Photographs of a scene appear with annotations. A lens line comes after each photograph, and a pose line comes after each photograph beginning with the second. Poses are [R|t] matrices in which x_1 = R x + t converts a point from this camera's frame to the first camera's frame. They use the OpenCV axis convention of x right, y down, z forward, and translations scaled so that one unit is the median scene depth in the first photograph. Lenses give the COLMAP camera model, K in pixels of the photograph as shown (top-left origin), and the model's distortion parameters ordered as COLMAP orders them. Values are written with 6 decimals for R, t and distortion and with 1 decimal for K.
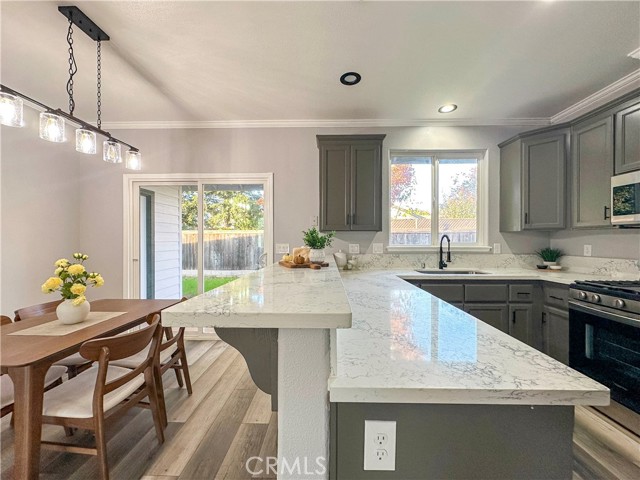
lens RADIAL K [[262.3, 0, 317.7], [0, 262.3, 239.7], [0, 0, 1]] dist [-0.001172, -0.000020]
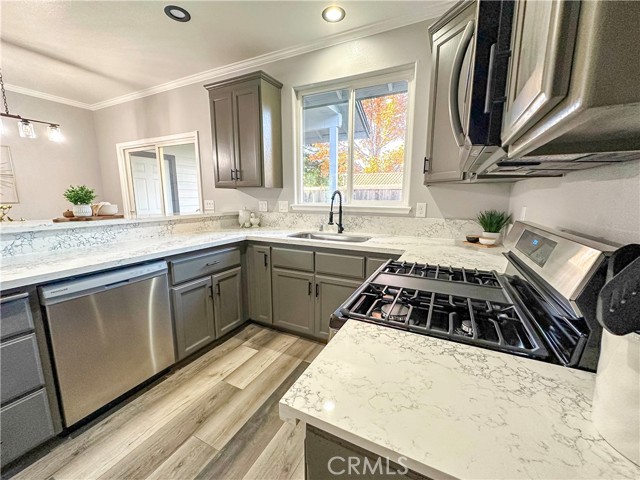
lens RADIAL K [[262.3, 0, 318.3], [0, 262.3, 241.1], [0, 0, 1]] dist [-0.001172, -0.000020]
pose [[0.904219, 0.075986, -0.420254, 0.737270], [-0.004941, 0.985840, 0.167618, -0.001633], [0.427040, -0.149487, 0.891791, 0.216068]]
